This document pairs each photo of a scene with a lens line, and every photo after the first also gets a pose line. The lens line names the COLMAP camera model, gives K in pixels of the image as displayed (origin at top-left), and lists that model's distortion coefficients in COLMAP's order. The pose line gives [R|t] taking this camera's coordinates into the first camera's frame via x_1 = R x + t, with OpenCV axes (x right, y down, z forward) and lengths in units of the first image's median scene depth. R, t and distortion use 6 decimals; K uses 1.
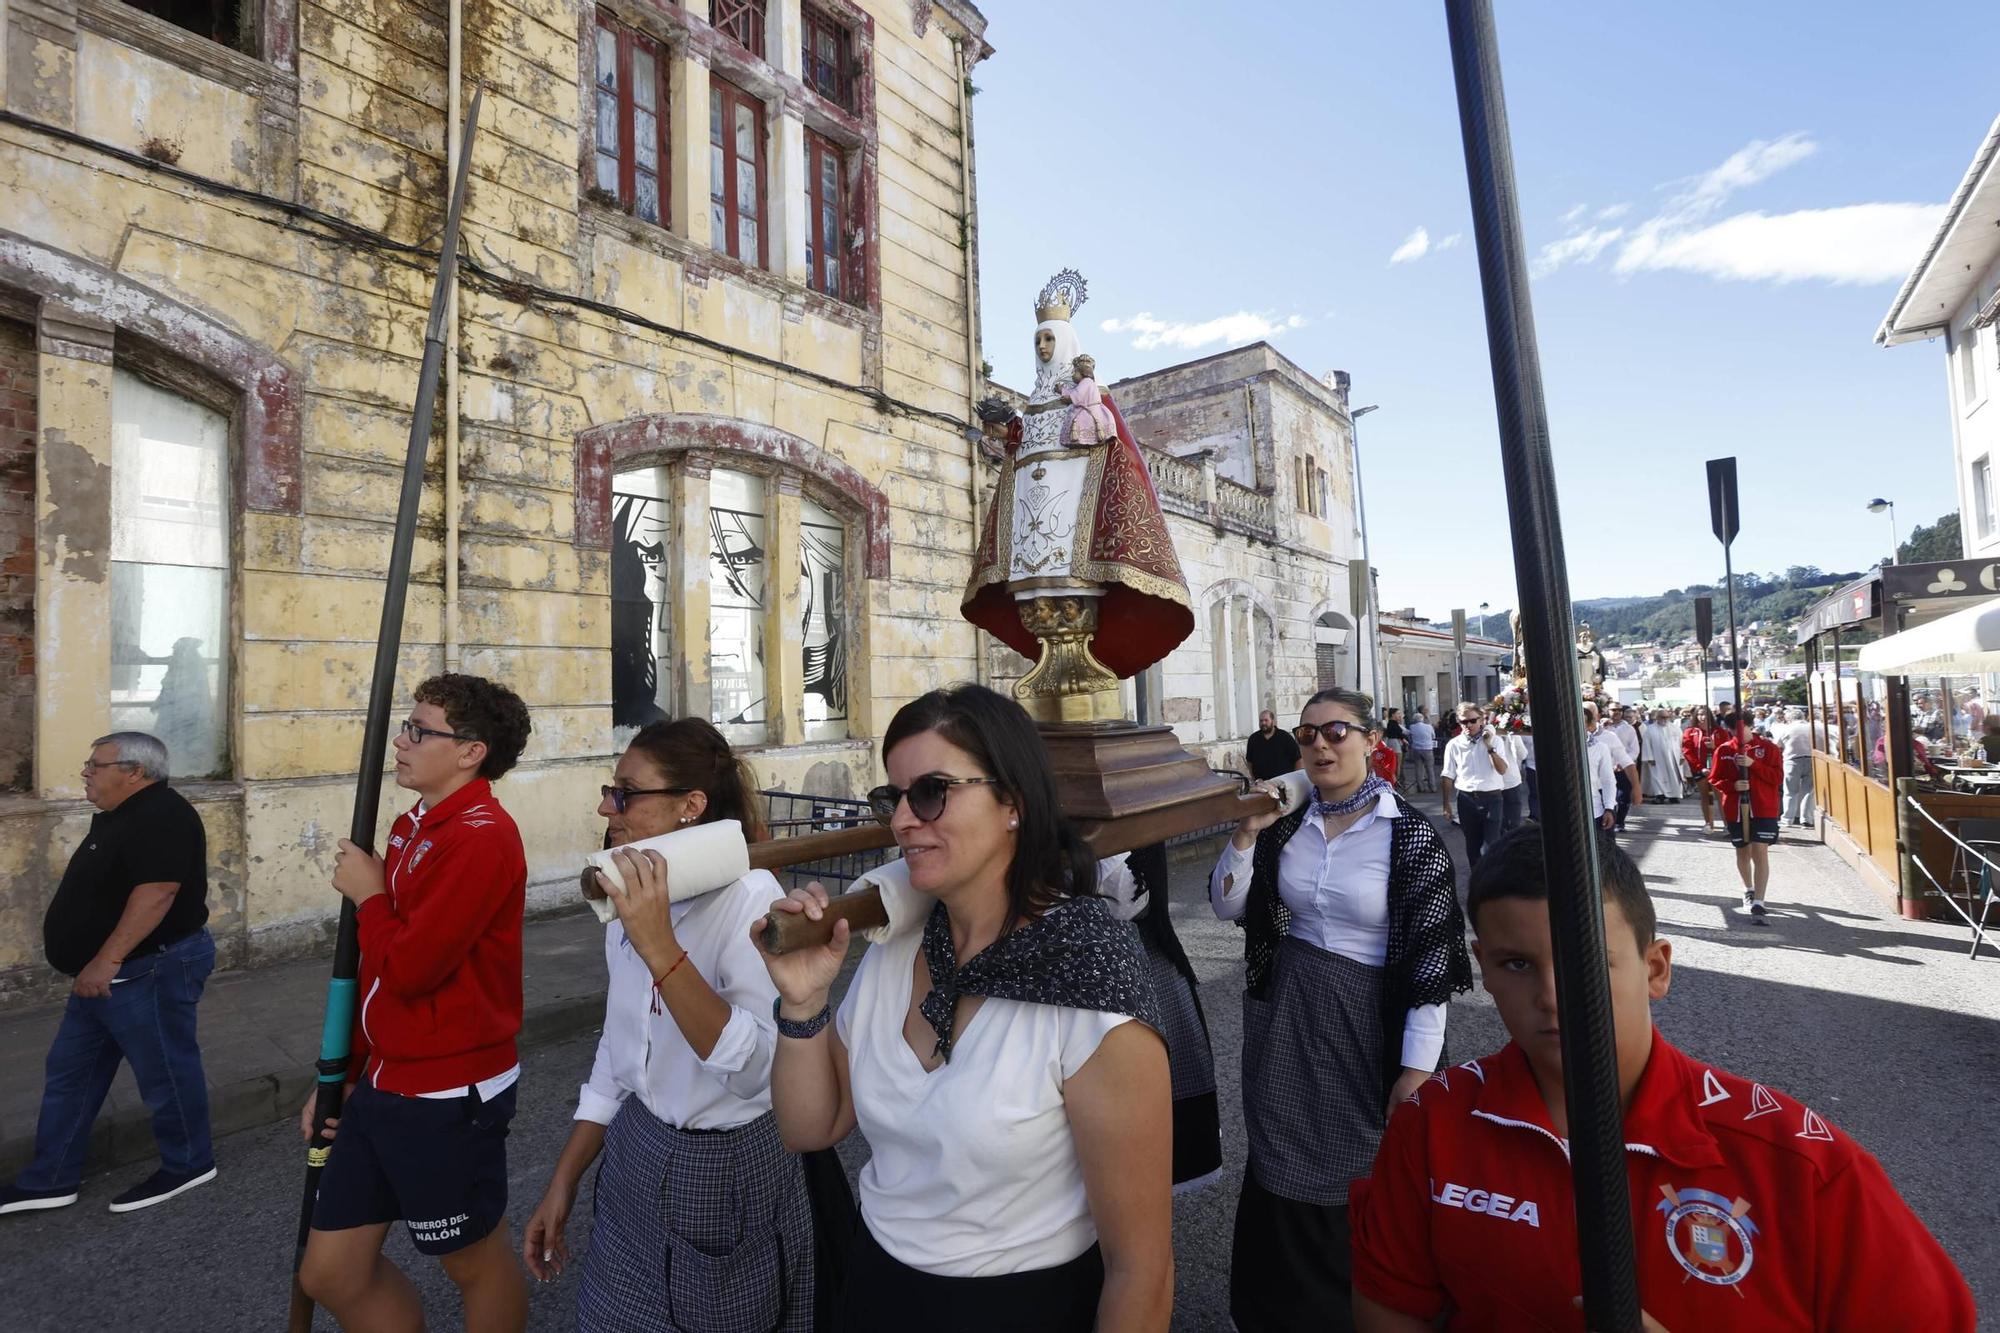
lens RADIAL K [[942.8, 0, 986.0], [0, 942.8, 660.6], [0, 0, 1]] dist [-0.073815, 0.033544]
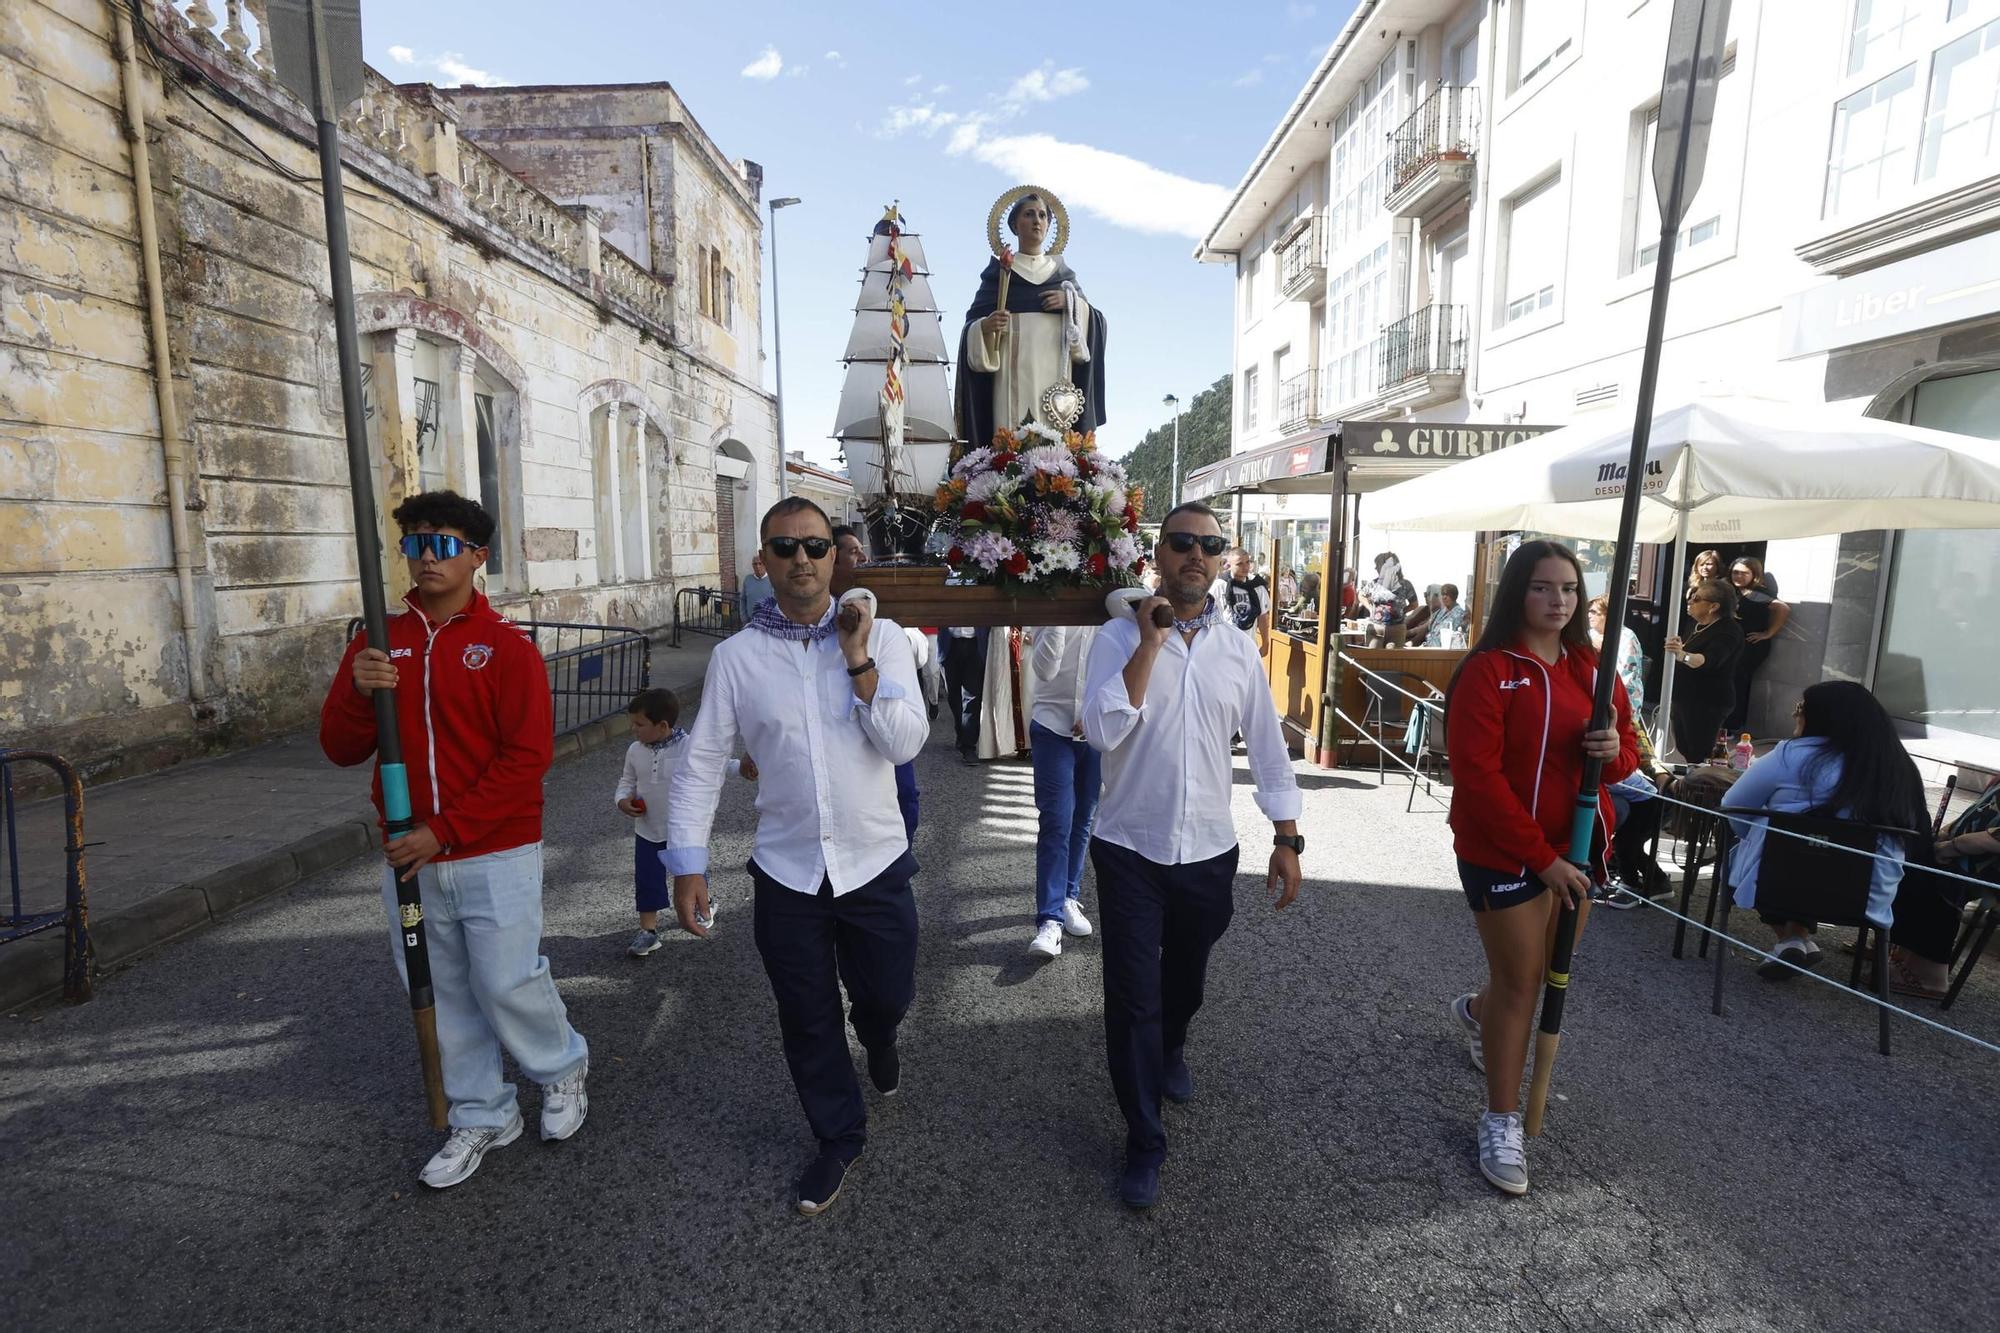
lens RADIAL K [[909.6, 0, 997.3], [0, 909.6, 657.8], [0, 0, 1]] dist [-0.061791, 0.026757]
pose [[0.784848, -0.040895, 0.618337, 0.032862], [-0.063804, 0.987184, 0.146274, 0.011432], [-0.616394, -0.154255, 0.772181, 0.169212]]
